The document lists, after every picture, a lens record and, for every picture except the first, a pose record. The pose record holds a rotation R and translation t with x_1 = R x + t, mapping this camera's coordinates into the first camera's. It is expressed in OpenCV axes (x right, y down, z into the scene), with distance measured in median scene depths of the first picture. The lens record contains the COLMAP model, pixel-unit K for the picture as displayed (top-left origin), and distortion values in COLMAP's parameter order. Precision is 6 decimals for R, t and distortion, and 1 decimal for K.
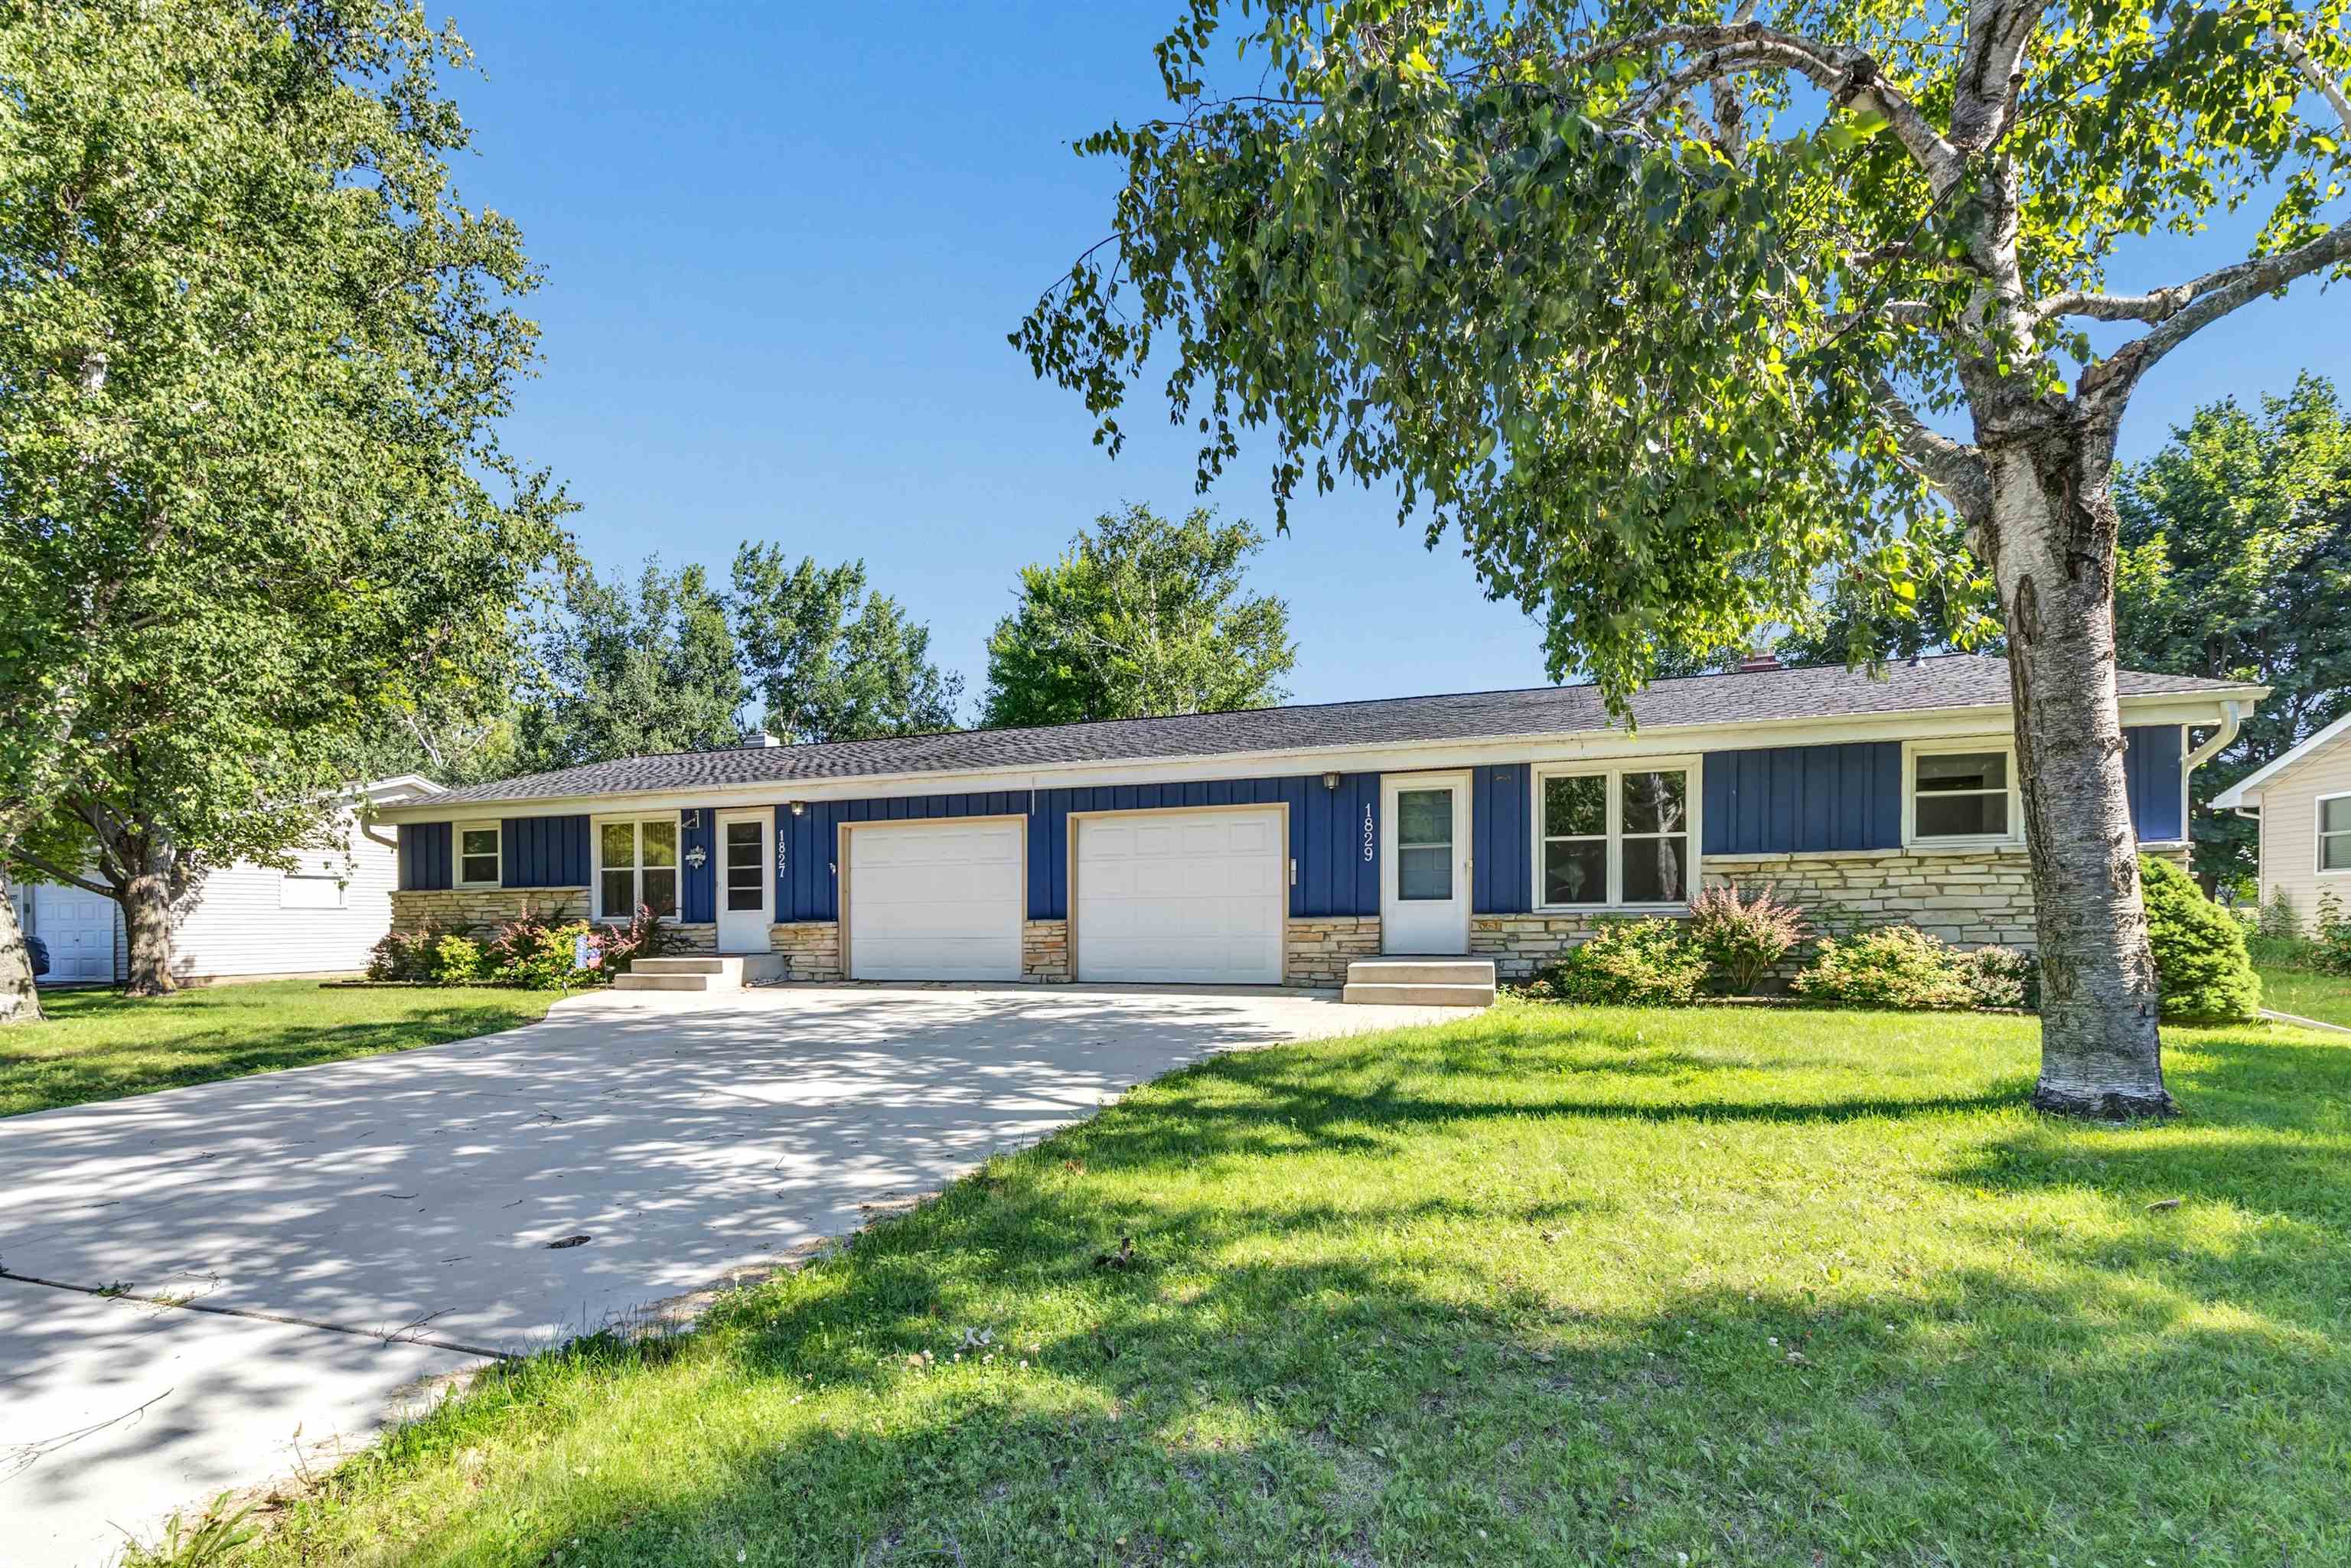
lens RADIAL K [[1005.5, 0, 1215.1], [0, 1005.5, 815.8], [0, 0, 1]] dist [0.001259, 0.000541]
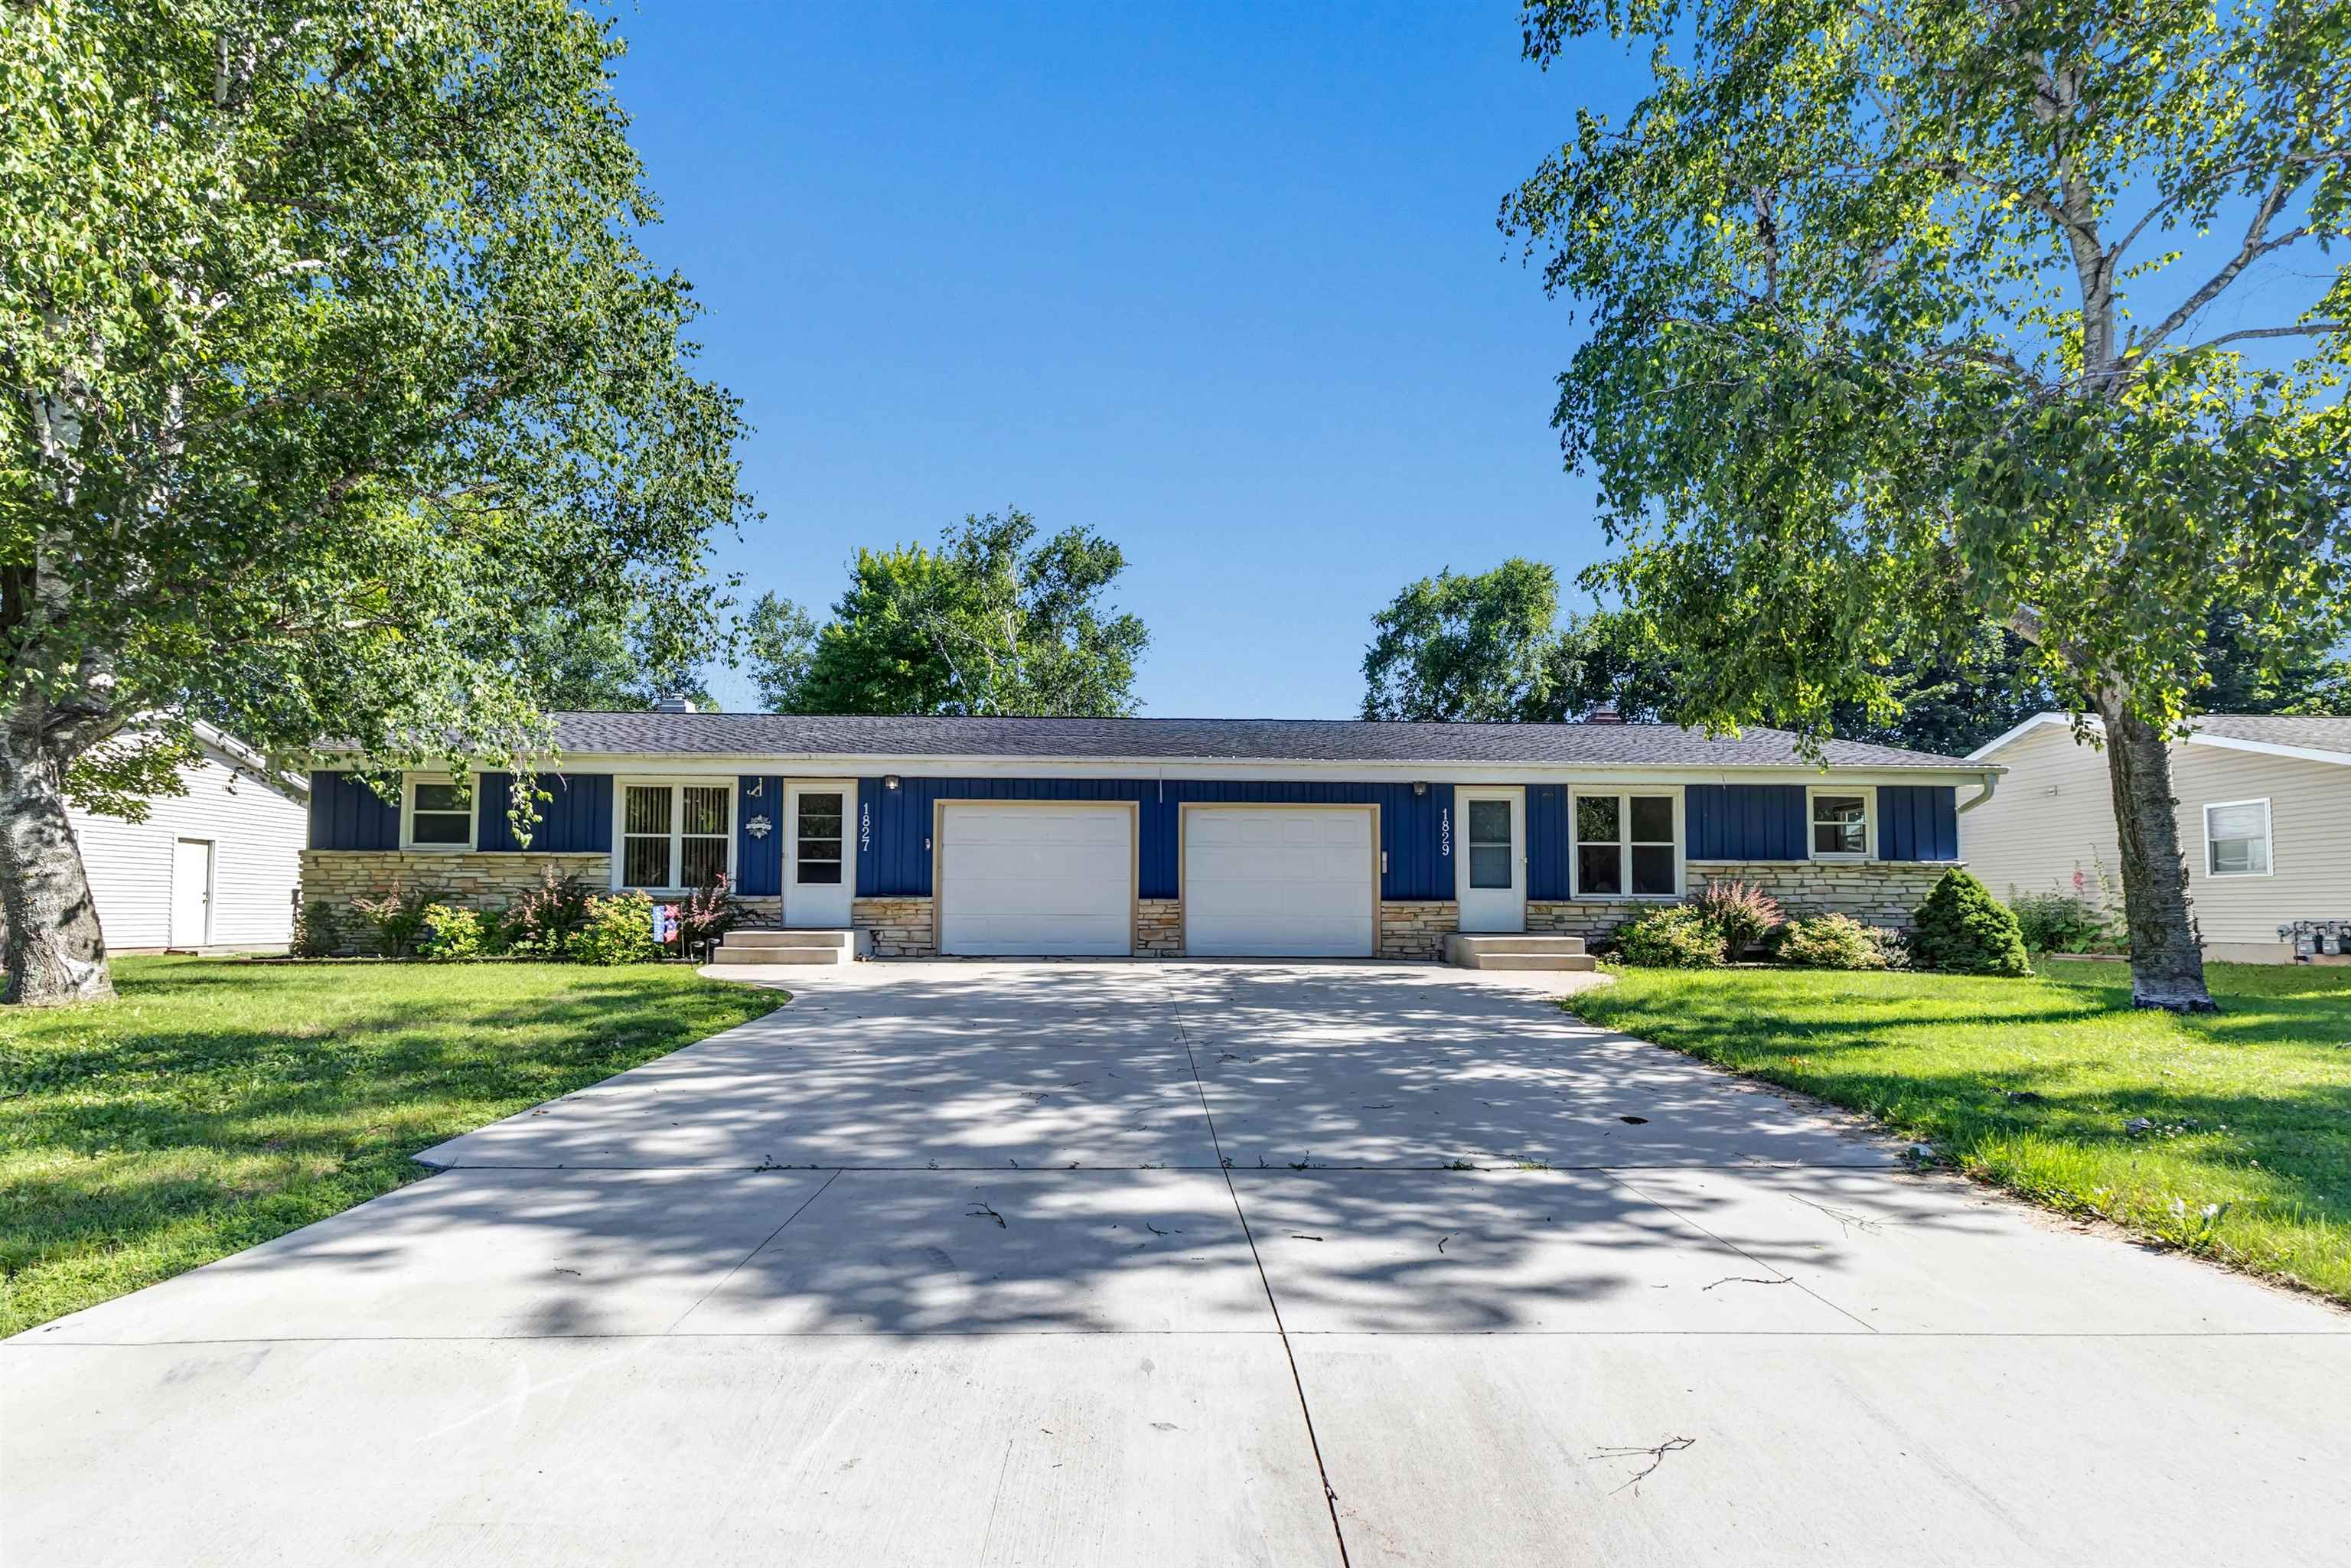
lens RADIAL K [[964.4, 0, 1167.2], [0, 964.4, 777.7], [0, 0, 1]] dist [0.000364, 0.000388]
pose [[0.939895, 0.063398, 0.335527, -0.523245], [-0.050092, 0.997582, -0.048171, 0.022045], [-0.337770, 0.028469, 0.940798, 0.003590]]
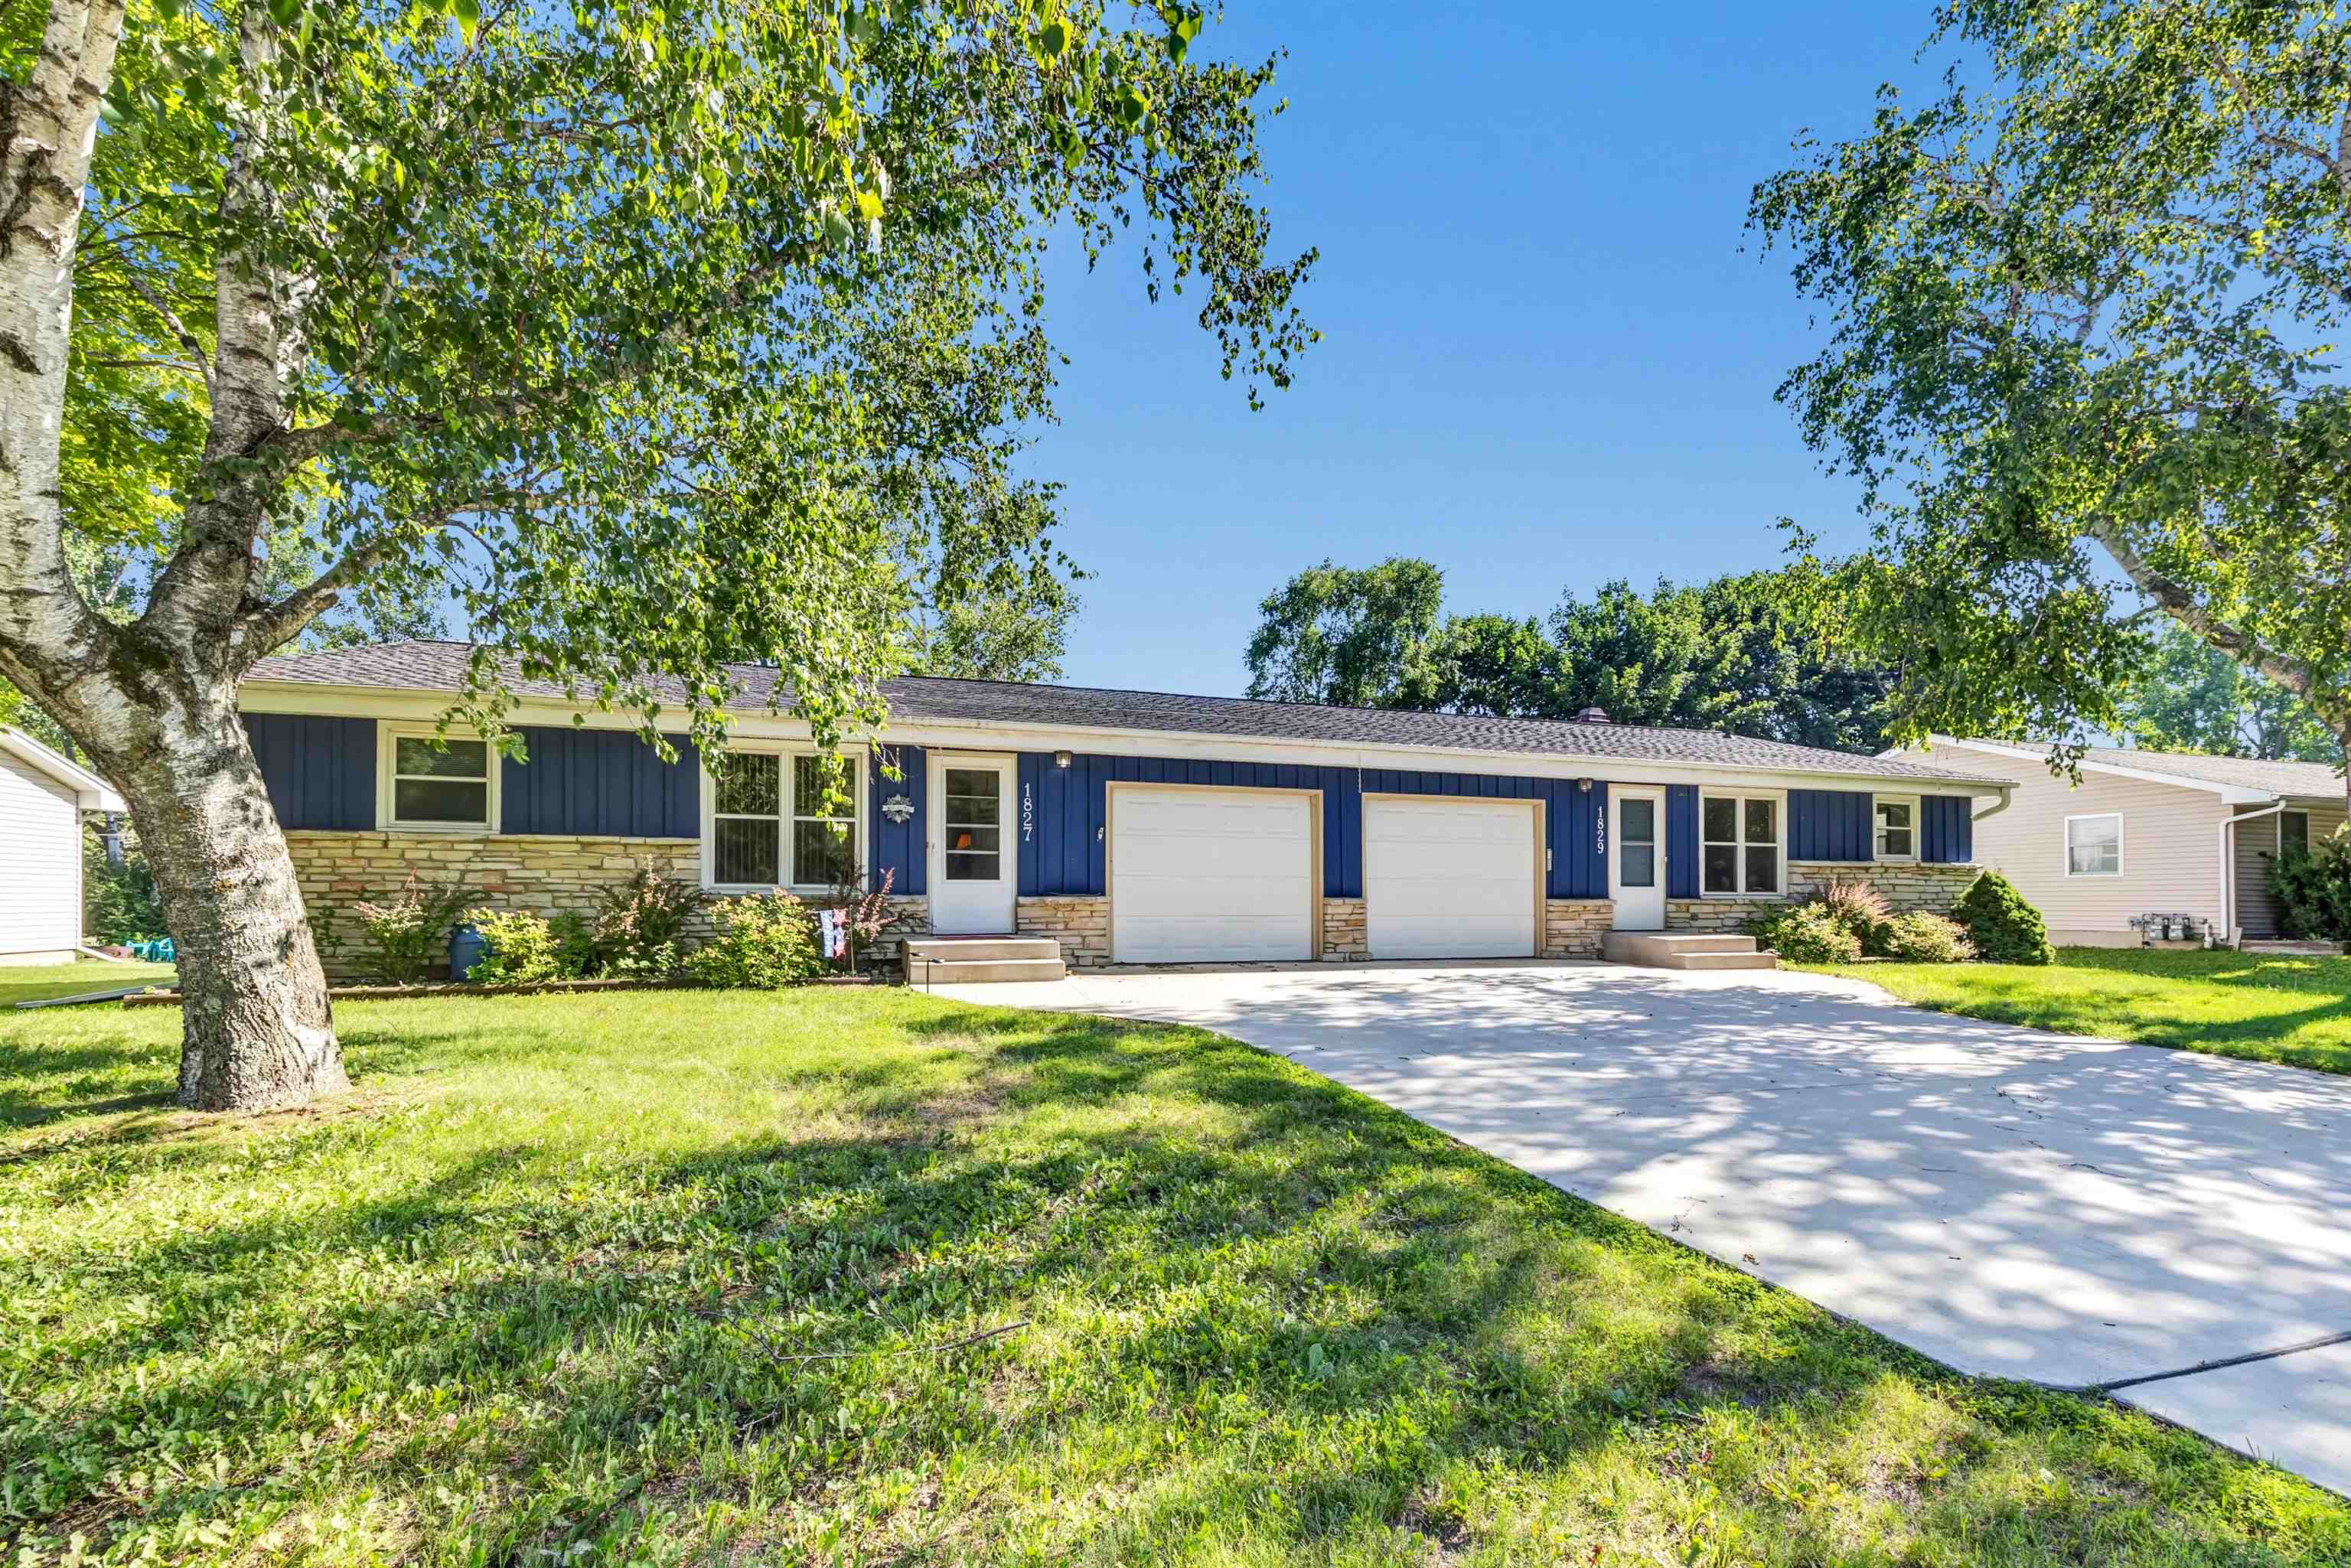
lens RADIAL K [[980.6, 0, 1175.5], [0, 980.6, 784.0], [0, 0, 1]] dist [0.000755, 0.000379]
pose [[0.812687, 0.082035, 0.576897, -0.879581], [-0.071979, 0.996591, -0.040316, 0.042317], [-0.578238, -0.008761, 0.815821, 0.304126]]
